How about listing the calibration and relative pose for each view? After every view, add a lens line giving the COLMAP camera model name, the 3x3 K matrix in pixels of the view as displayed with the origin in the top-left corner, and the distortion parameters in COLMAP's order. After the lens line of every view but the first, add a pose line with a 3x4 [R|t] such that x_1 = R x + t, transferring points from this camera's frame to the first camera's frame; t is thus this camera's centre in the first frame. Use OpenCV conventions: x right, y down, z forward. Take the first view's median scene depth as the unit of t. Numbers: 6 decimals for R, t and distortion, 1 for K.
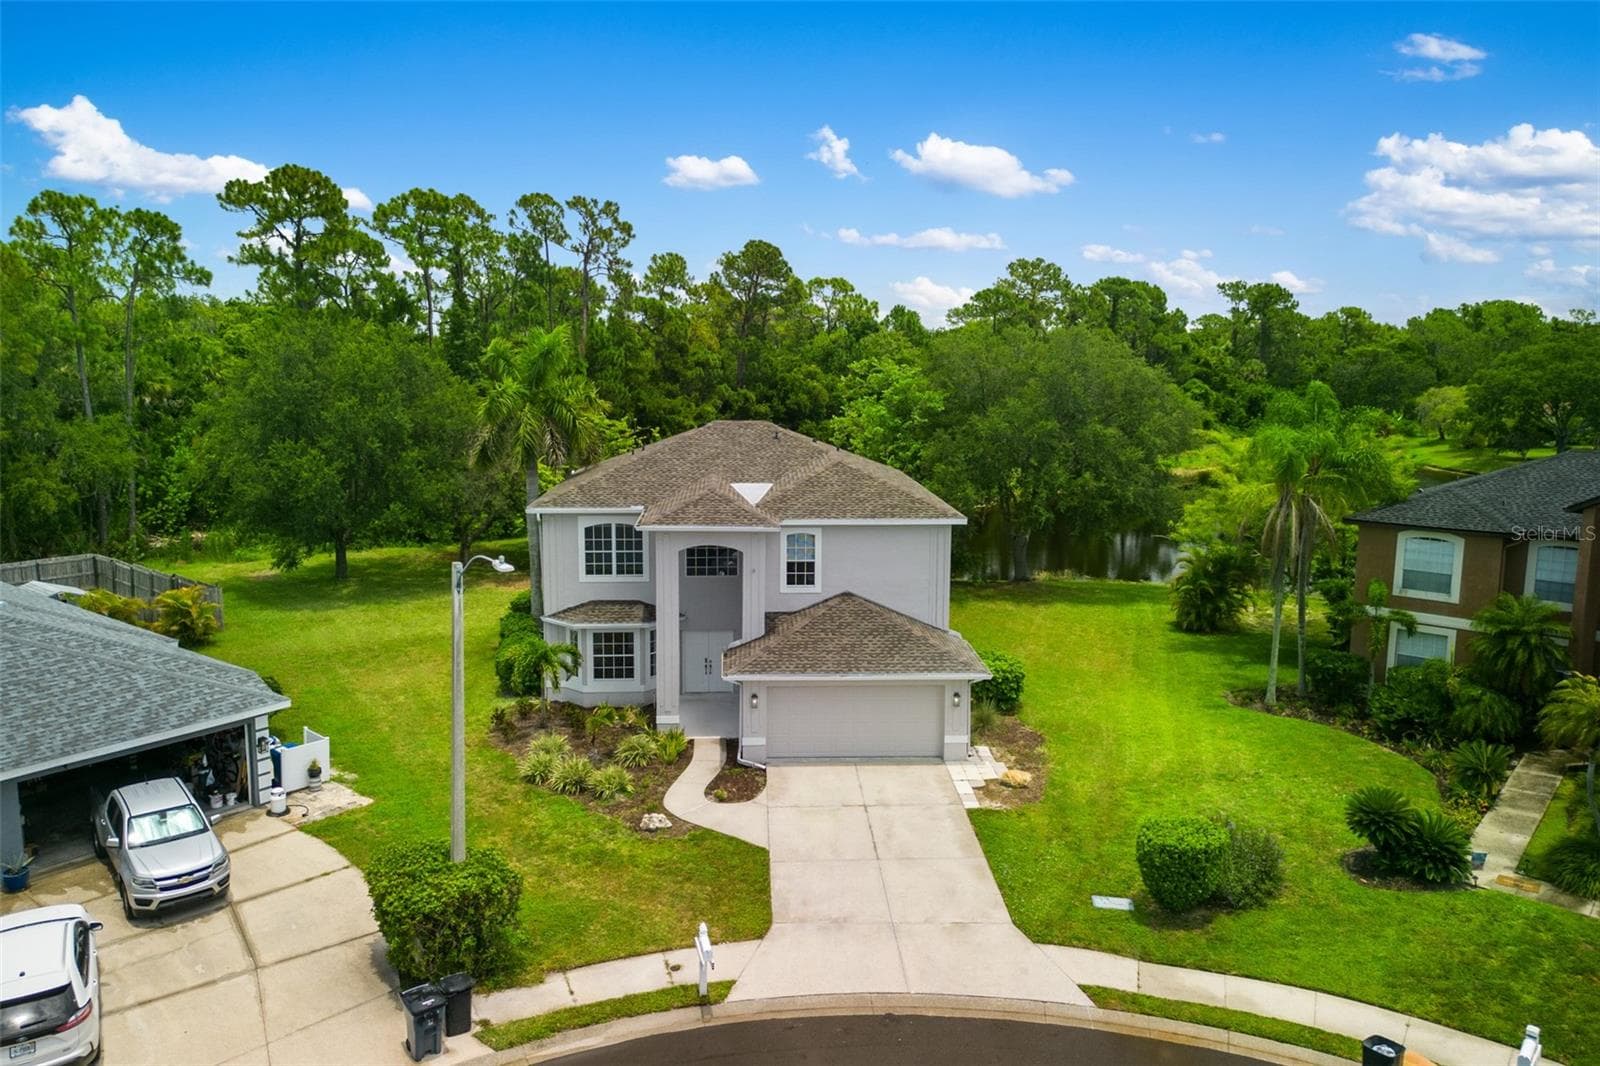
lens RADIAL K [[1145.2, 0, 797.7], [0, 1145.2, 528.8], [0, 0, 1]] dist [0.048501, -0.032965]
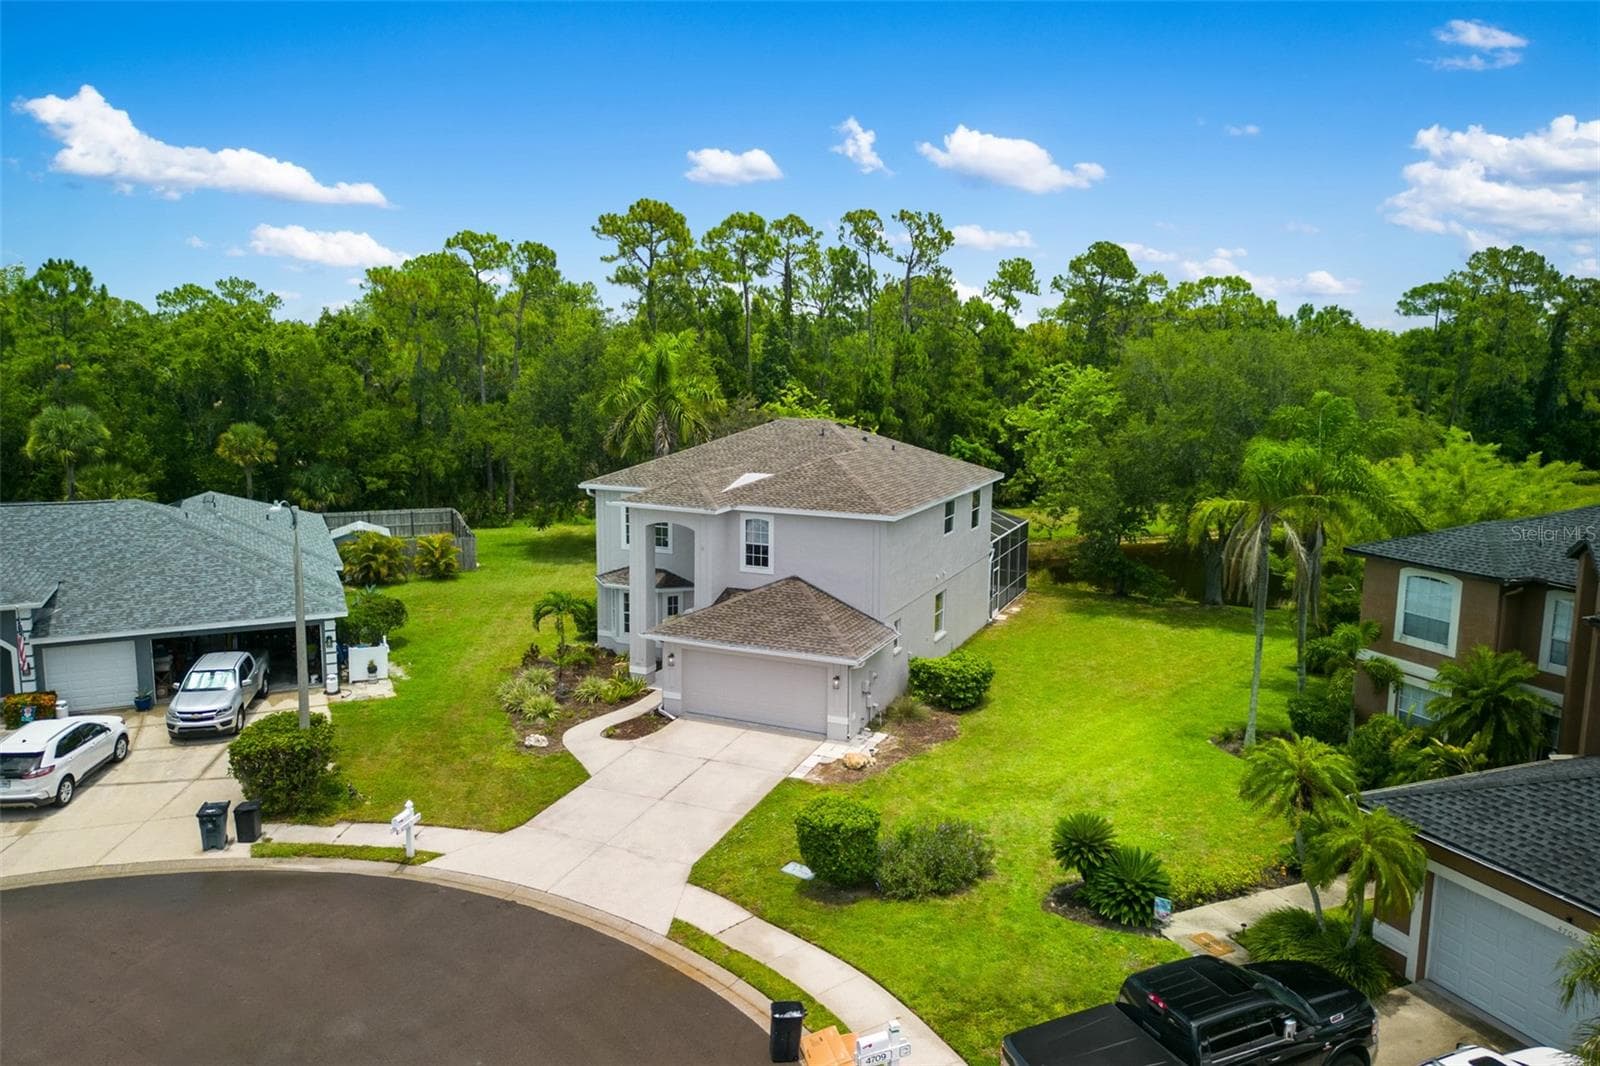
lens RADIAL K [[1145.2, 0, 795.3], [0, 1145.2, 525.5], [0, 0, 1]] dist [0.048501, -0.032965]
pose [[0.890091, 0.072468, -0.449985, 0.512037], [-0.074995, 0.997109, 0.012236, -0.006101], [0.449570, 0.022855, 0.892953, 0.025111]]
